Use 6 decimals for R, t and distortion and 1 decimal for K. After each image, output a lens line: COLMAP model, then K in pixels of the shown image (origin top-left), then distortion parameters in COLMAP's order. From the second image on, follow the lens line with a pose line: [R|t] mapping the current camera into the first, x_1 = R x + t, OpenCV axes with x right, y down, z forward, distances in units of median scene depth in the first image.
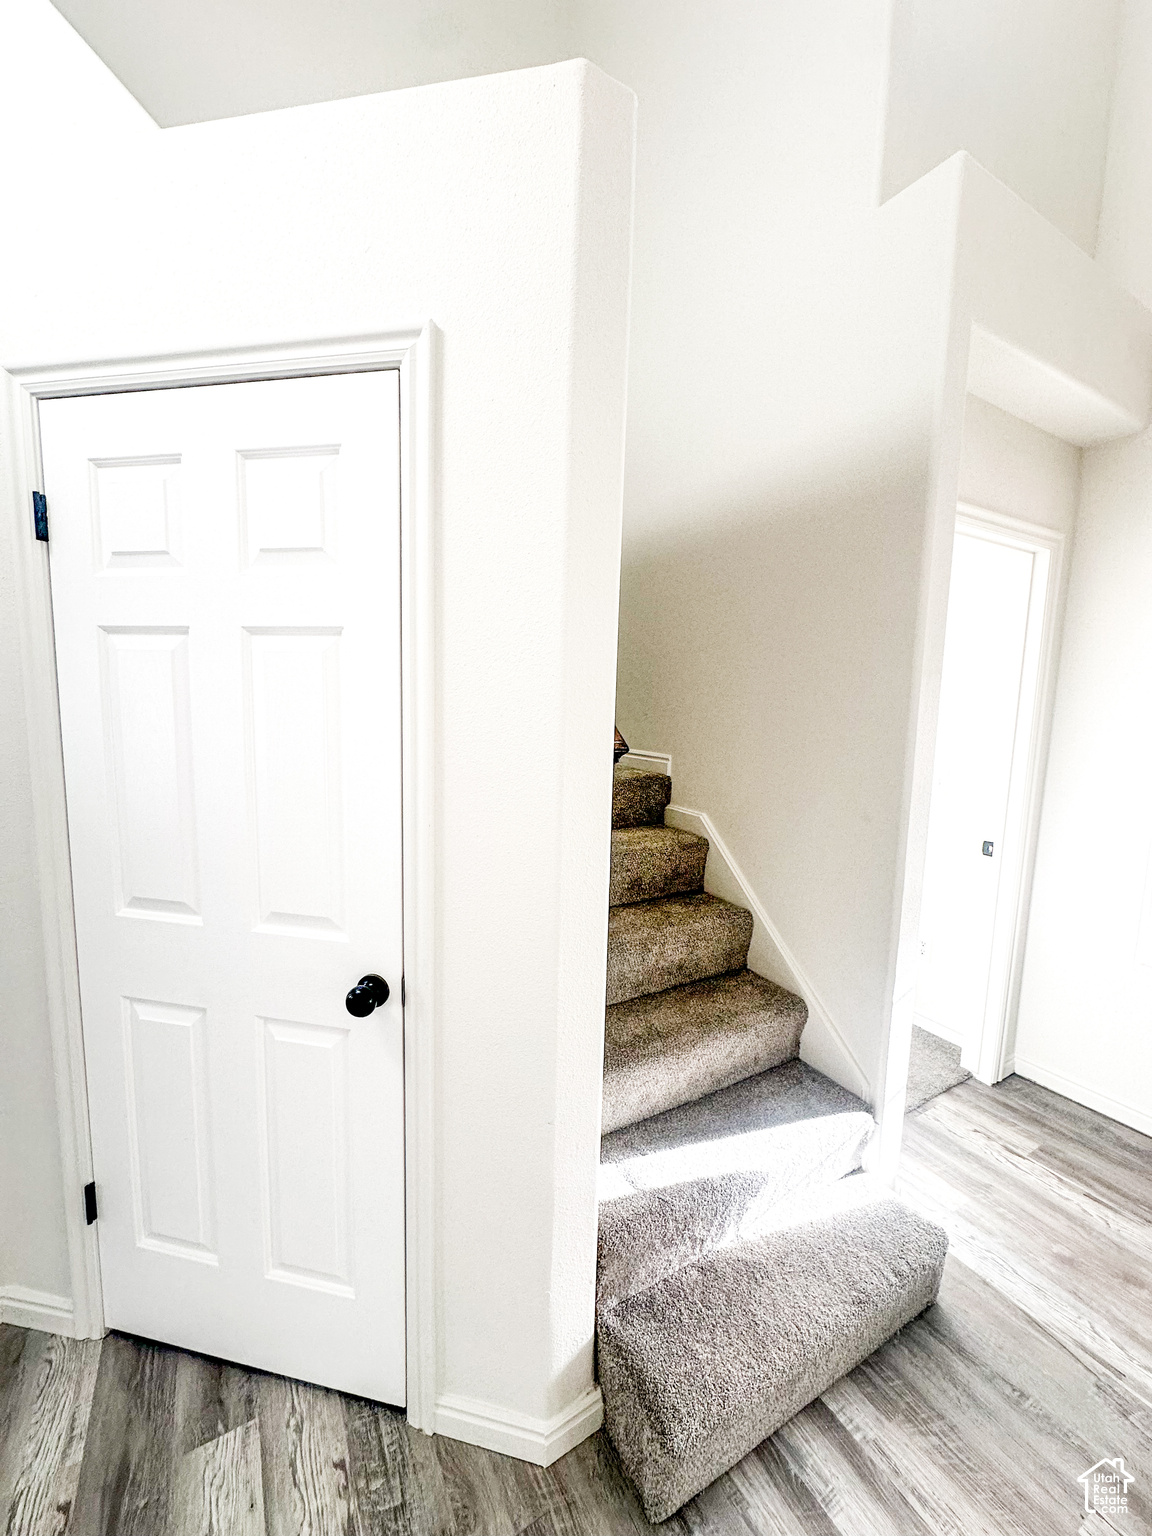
lens RADIAL K [[612.8, 0, 575.8], [0, 612.8, 765.0], [0, 0, 1]] dist [-0.003324, 0.001217]
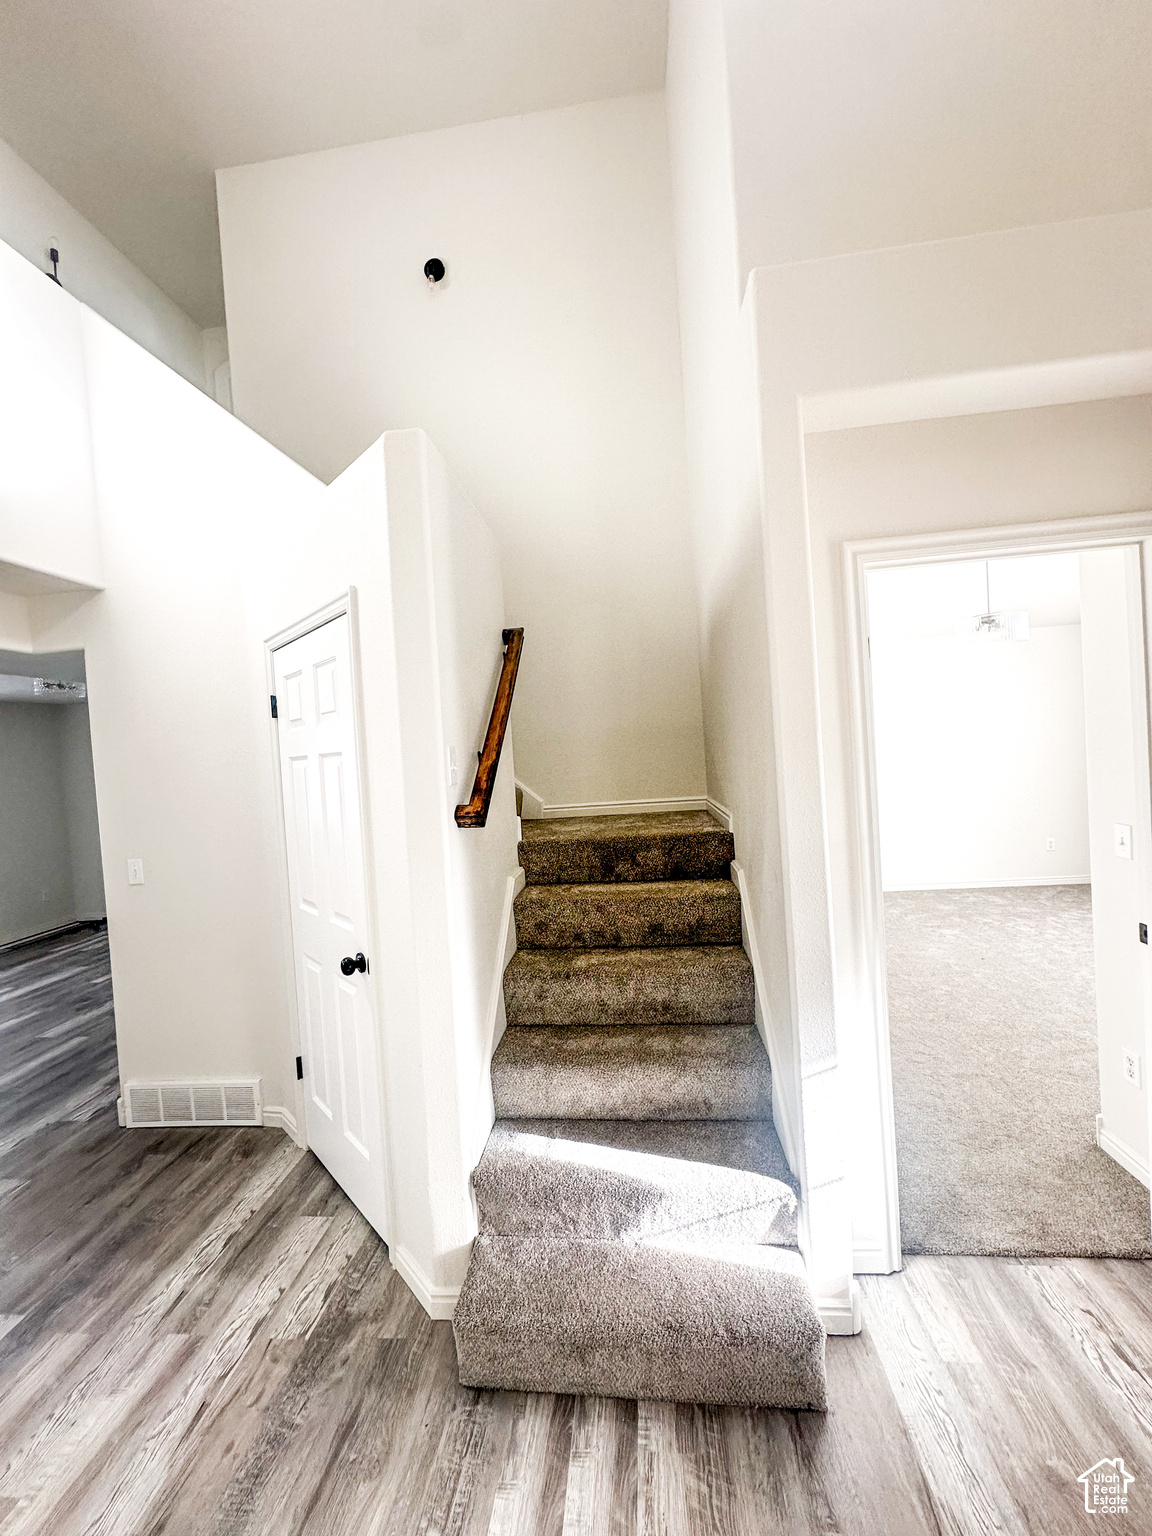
lens RADIAL K [[612.8, 0, 576.2], [0, 612.8, 764.3], [0, 0, 1]] dist [-0.003324, 0.001217]
pose [[0.801541, -0.060111, -0.594910, 1.058892], [0.011304, 0.996279, -0.085437, -0.022617], [0.597833, 0.061756, 0.799239, -0.024432]]
